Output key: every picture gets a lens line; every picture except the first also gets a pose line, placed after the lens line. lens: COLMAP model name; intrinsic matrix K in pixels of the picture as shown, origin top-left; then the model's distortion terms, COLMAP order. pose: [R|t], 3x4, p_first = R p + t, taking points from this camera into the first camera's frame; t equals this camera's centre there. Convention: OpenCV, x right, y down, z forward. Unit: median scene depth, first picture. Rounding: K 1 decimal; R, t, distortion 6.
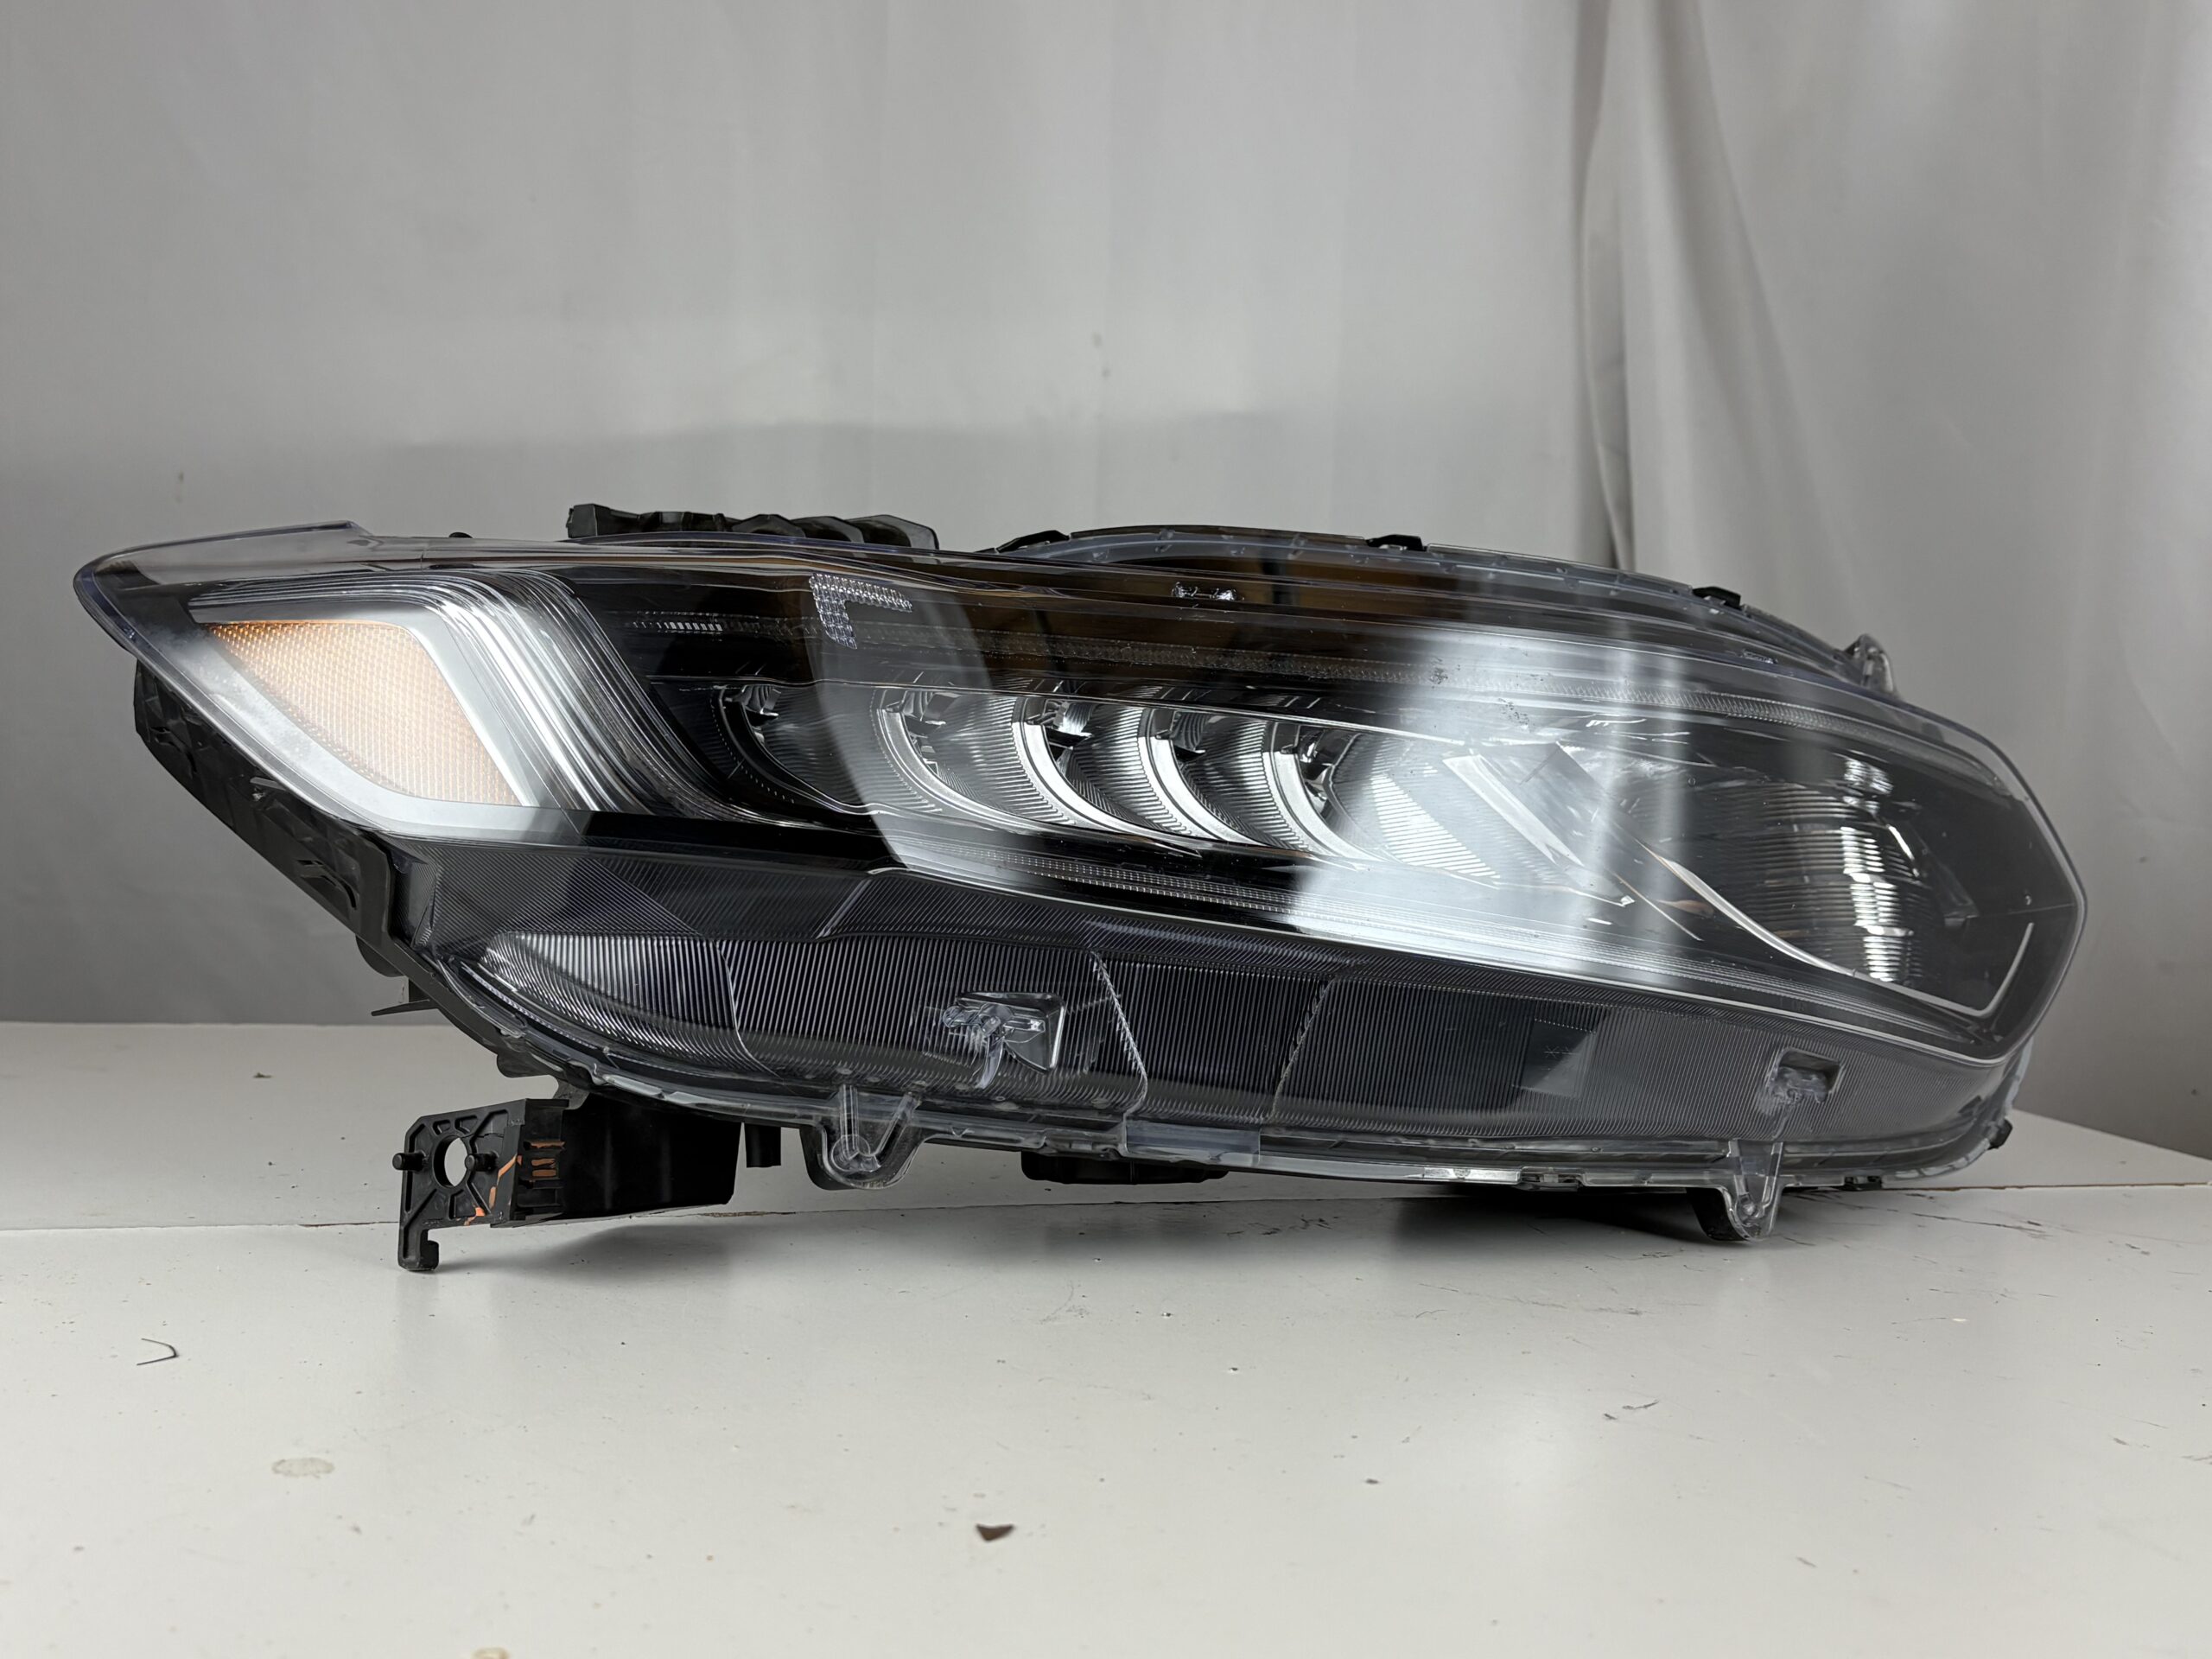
lens RADIAL K [[2130.7, 0, 1112.1], [0, 2130.7, 817.1], [0, 0, 1]] dist [0.009975, 0.000000]
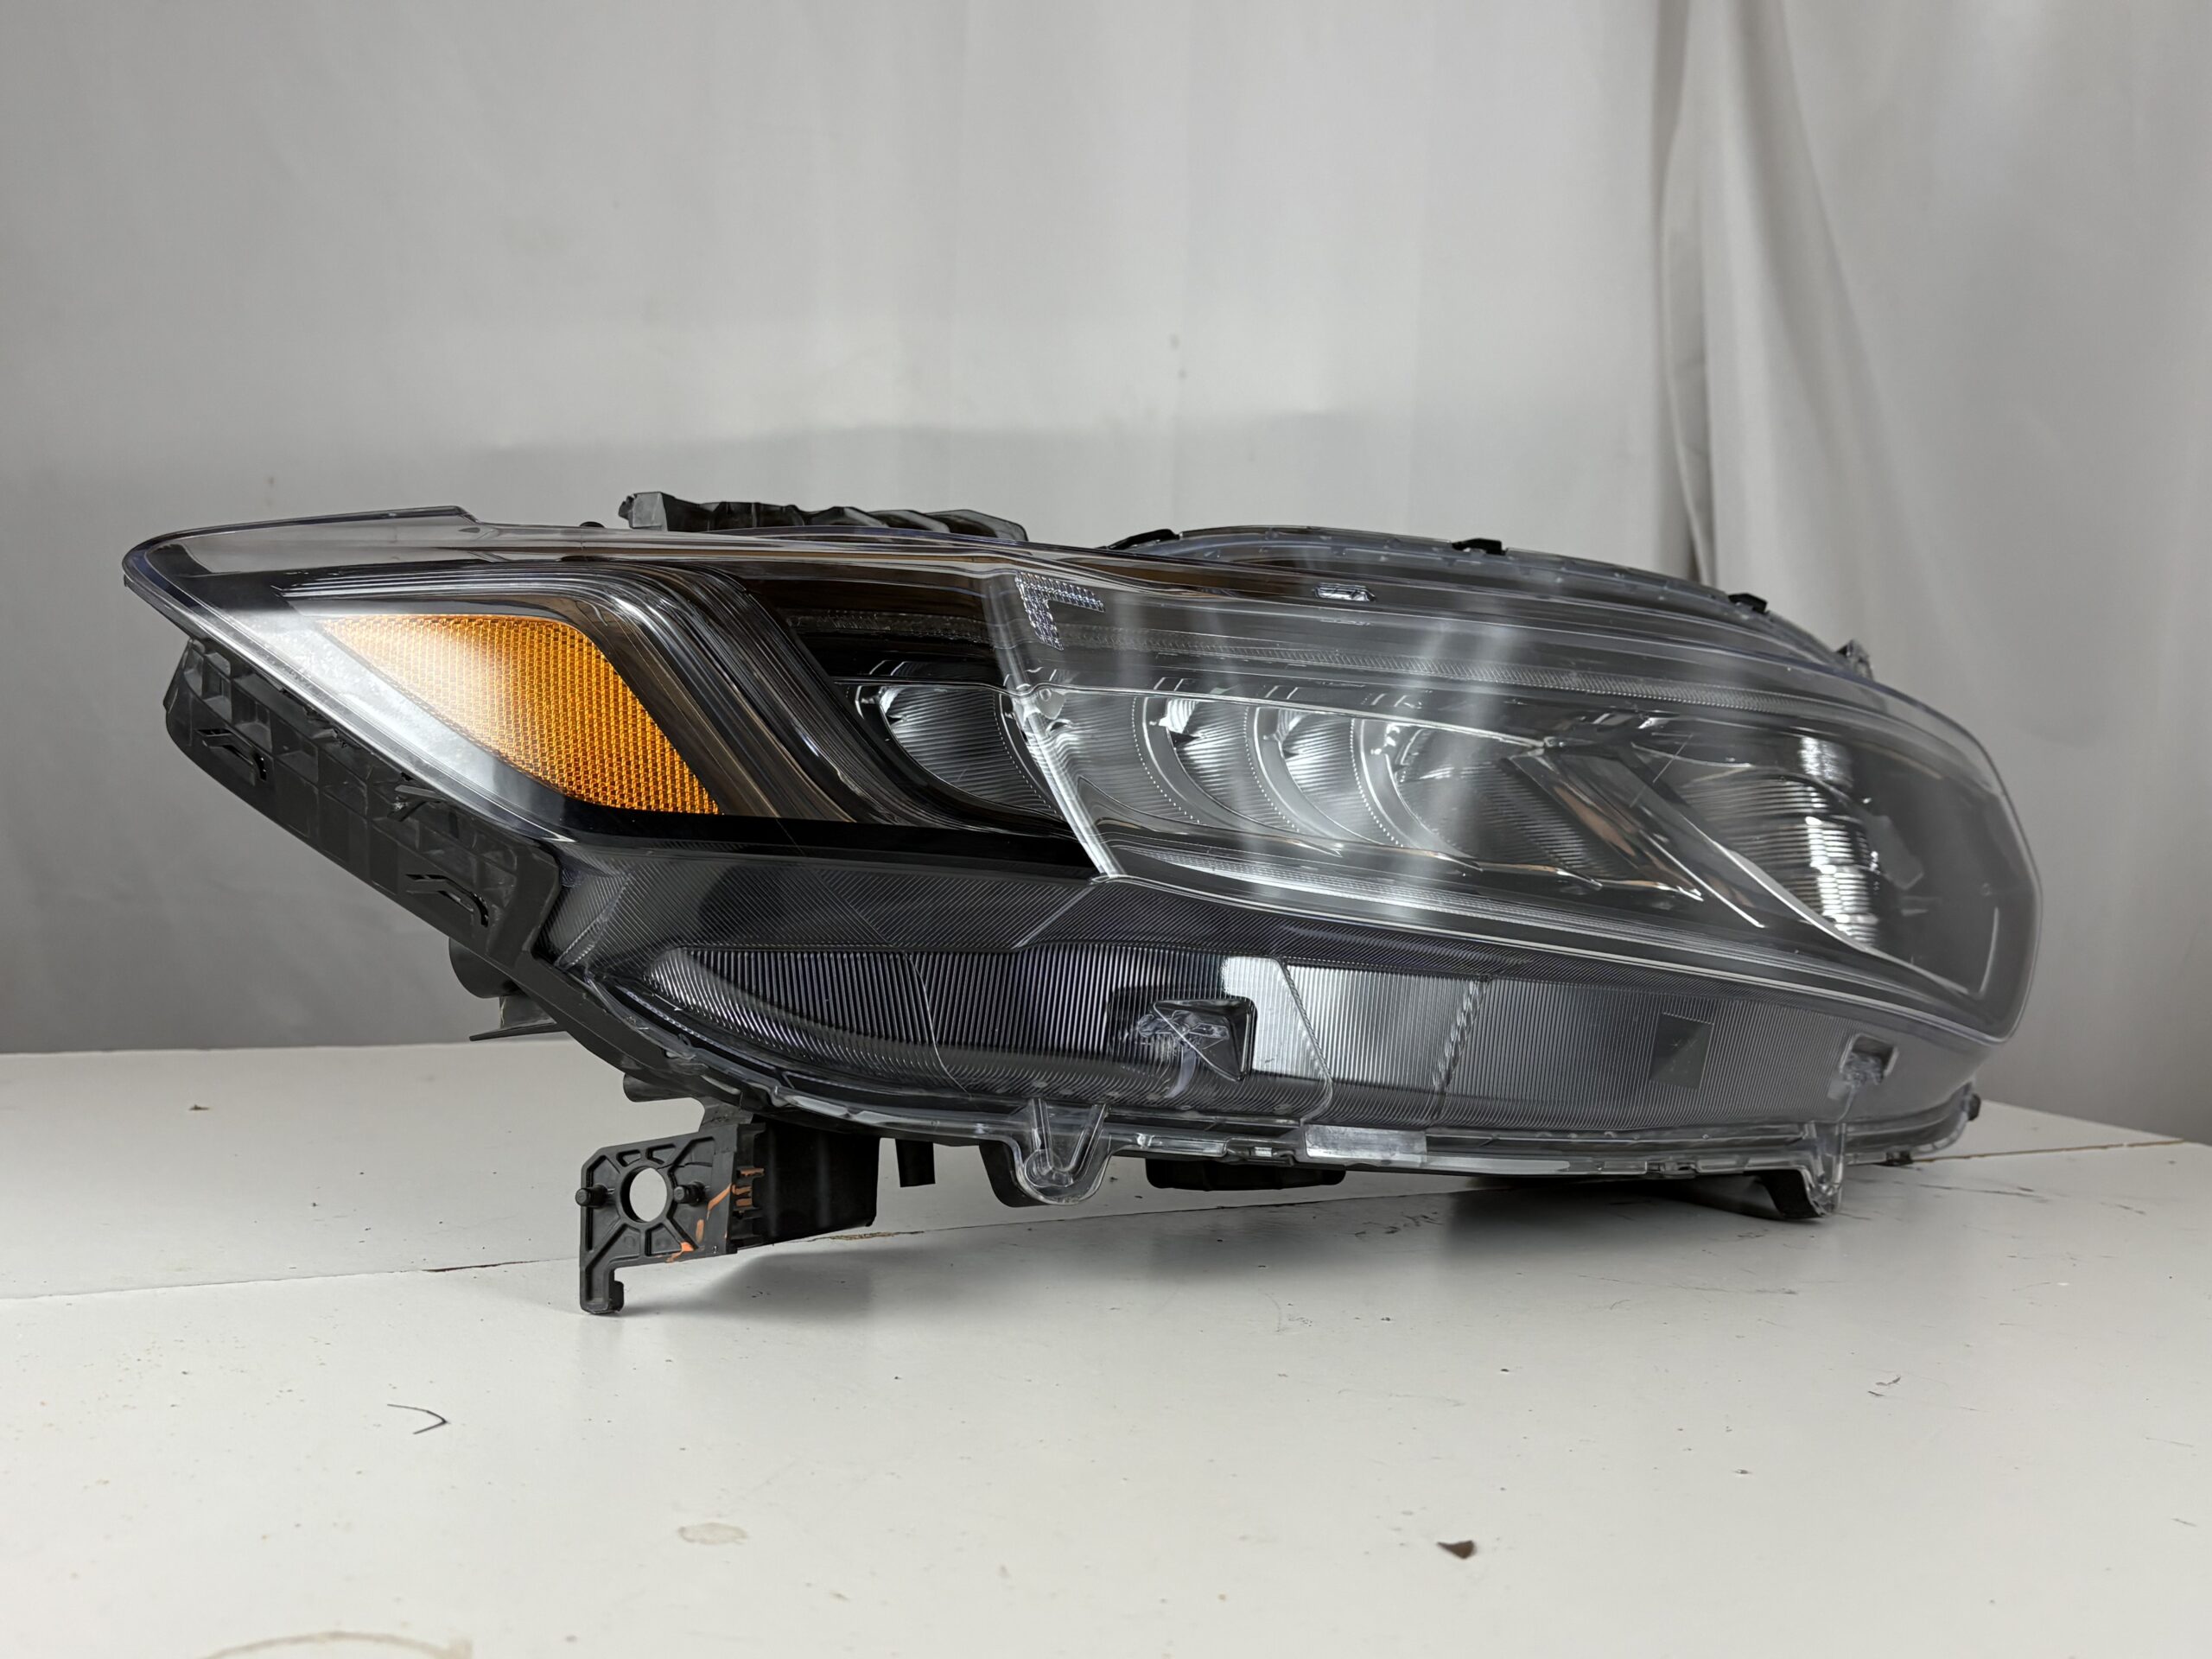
lens RADIAL K [[2130.7, 0, 1112.1], [0, 2130.7, 825.0], [0, 0, 1]] dist [0.009975, 0.000000]
pose [[0.981609, -0.009125, 0.190683, -0.258681], [0.007748, 0.999938, 0.007965, -0.006088], [-0.190744, -0.006341, 0.981619, 0.039990]]
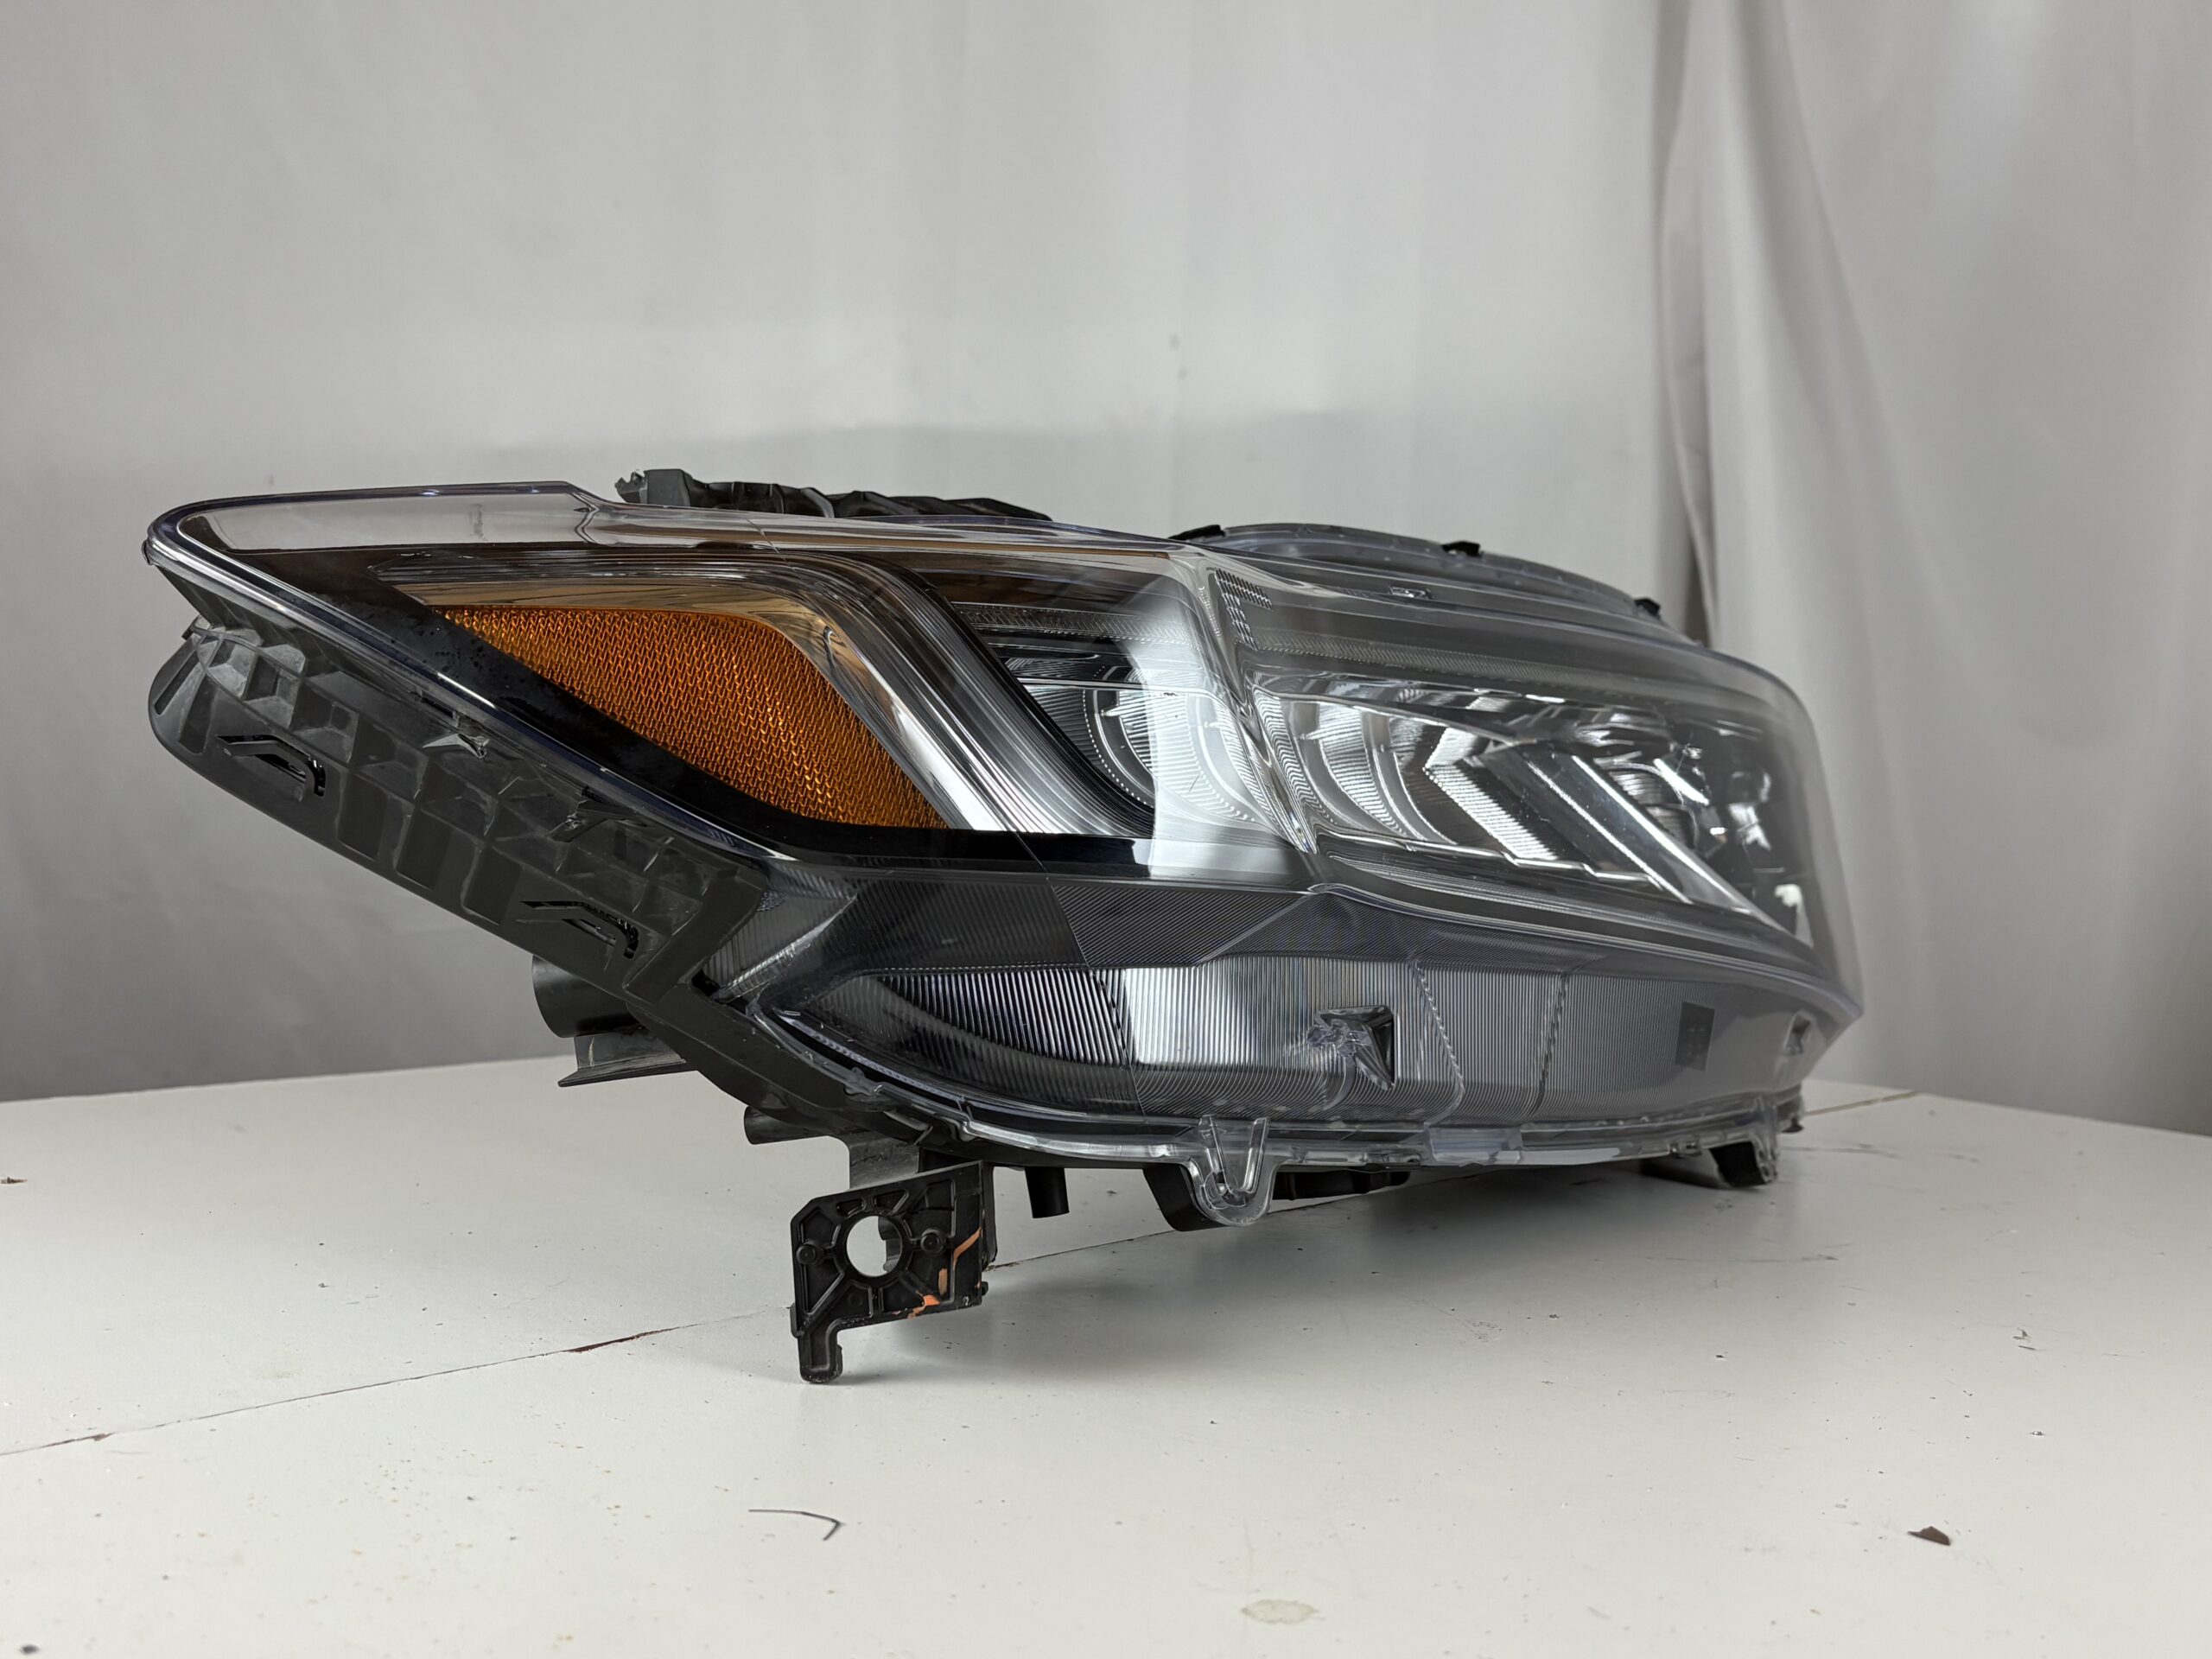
lens RADIAL K [[2130.7, 0, 1104.8], [0, 2130.7, 830.6], [0, 0, 1]] dist [0.009975, 0.000000]
pose [[0.881185, -0.026696, 0.472017, -0.567315], [0.018438, 0.999585, 0.022113, -0.020300], [-0.472411, -0.010783, 0.881312, 0.188963]]
